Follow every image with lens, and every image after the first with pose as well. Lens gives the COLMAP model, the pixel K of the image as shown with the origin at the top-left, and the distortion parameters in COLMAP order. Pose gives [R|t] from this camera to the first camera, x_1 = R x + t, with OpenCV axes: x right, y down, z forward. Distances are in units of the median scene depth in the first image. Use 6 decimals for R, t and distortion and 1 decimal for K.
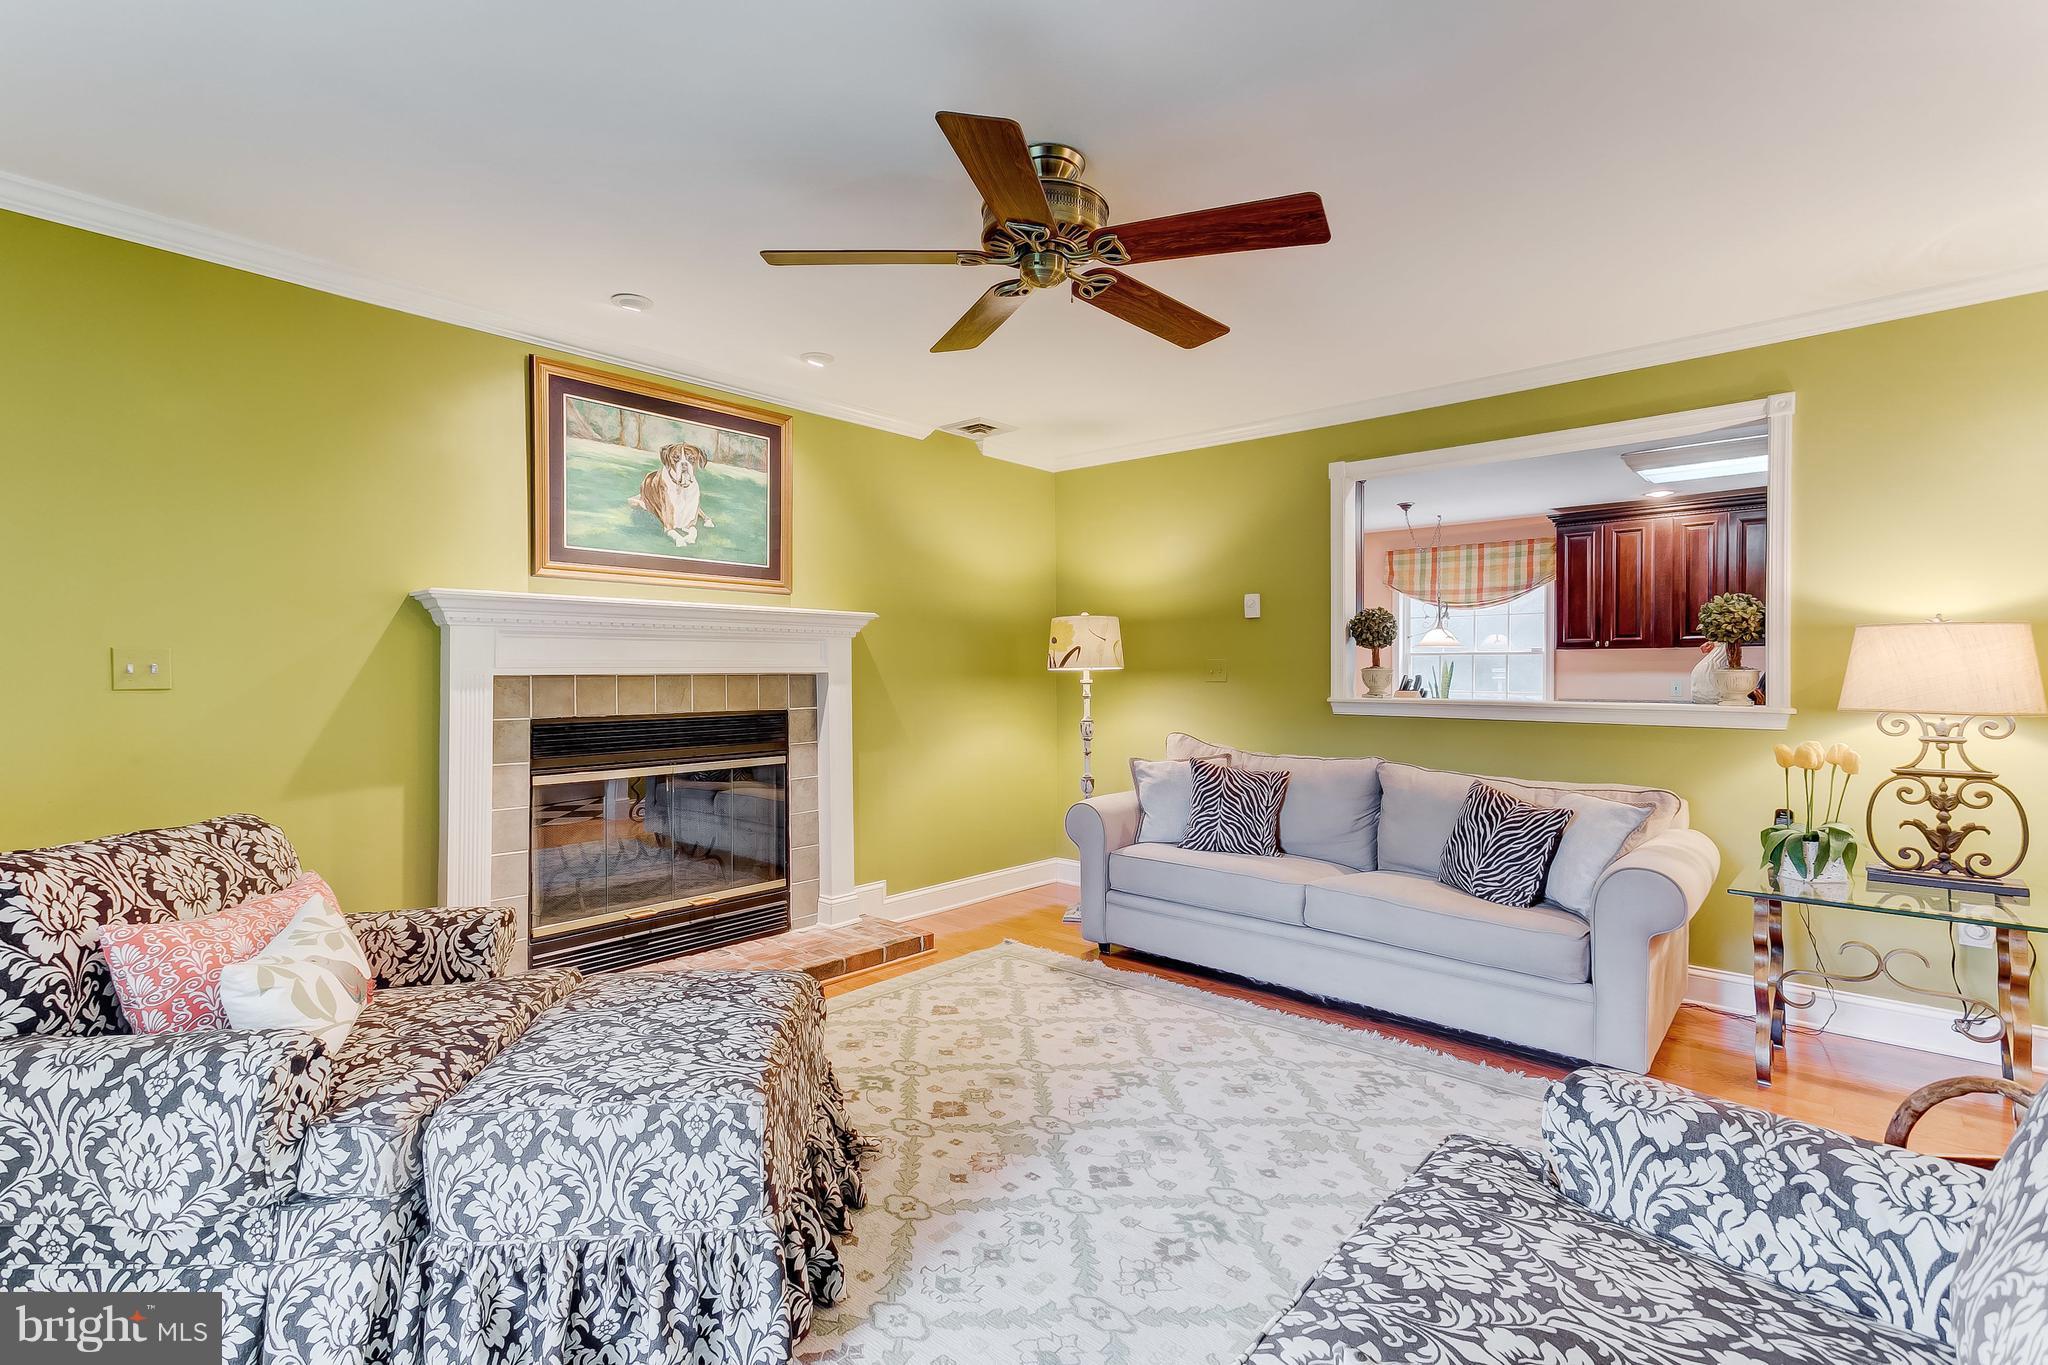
lens RADIAL K [[969.7, 0, 974.5], [0, 969.7, 676.5], [0, 0, 1]] dist [0.020145, 0.000724]
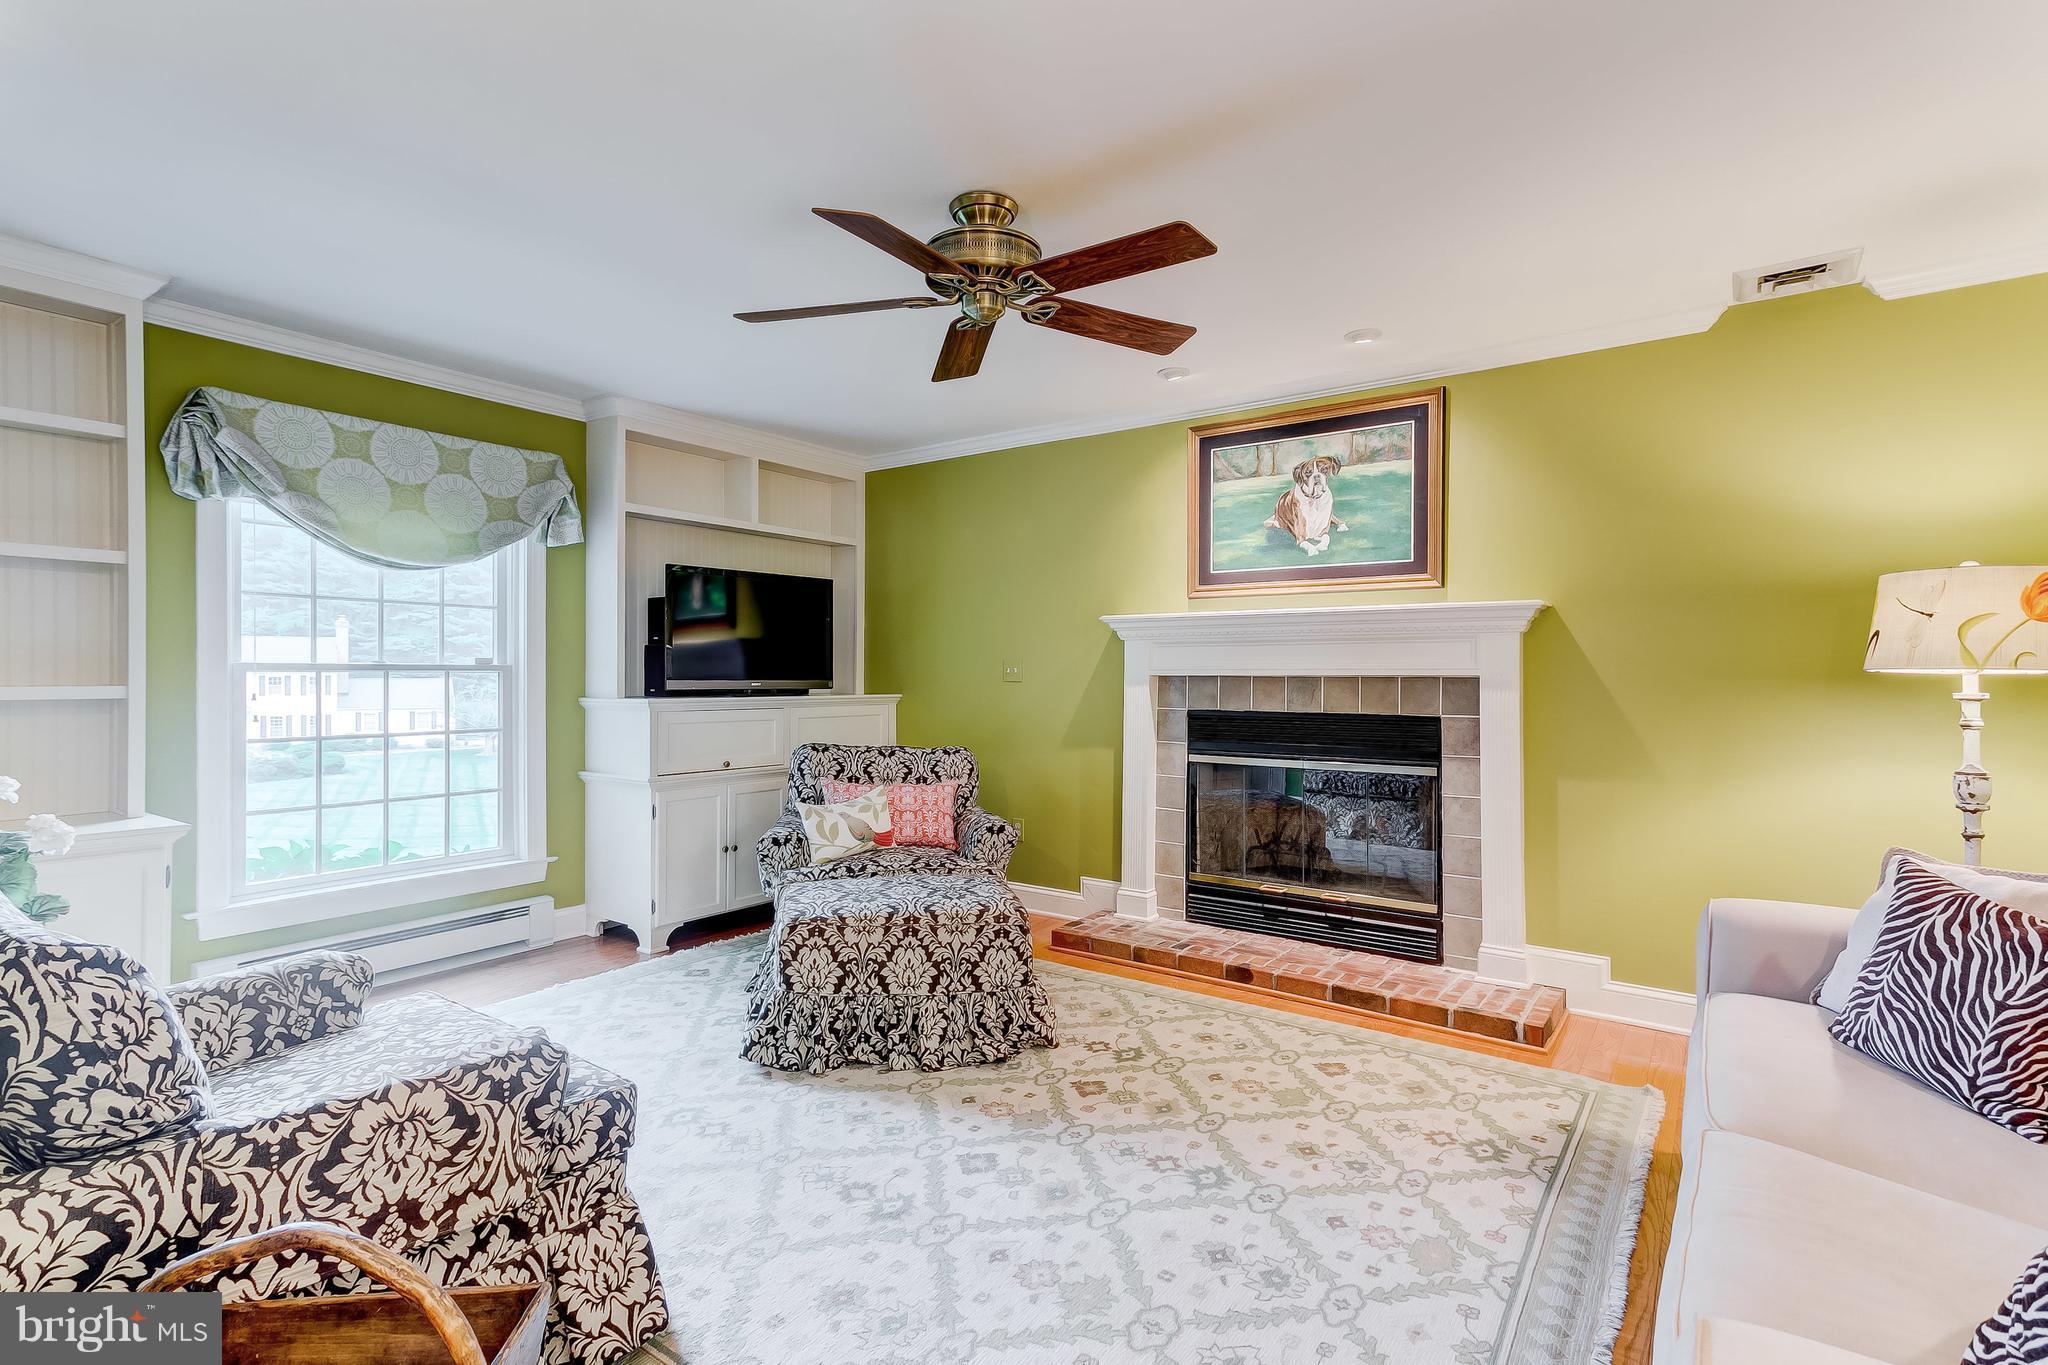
lens RADIAL K [[969.7, 0, 1022.9], [0, 969.7, 676.5], [0, 0, 1]] dist [0.020145, 0.000724]
pose [[0.111849, 0.007280, -0.993699, 0.708698], [-0.005981, 0.999960, 0.006653, -0.006753], [0.993707, 0.005199, 0.111888, 0.562831]]
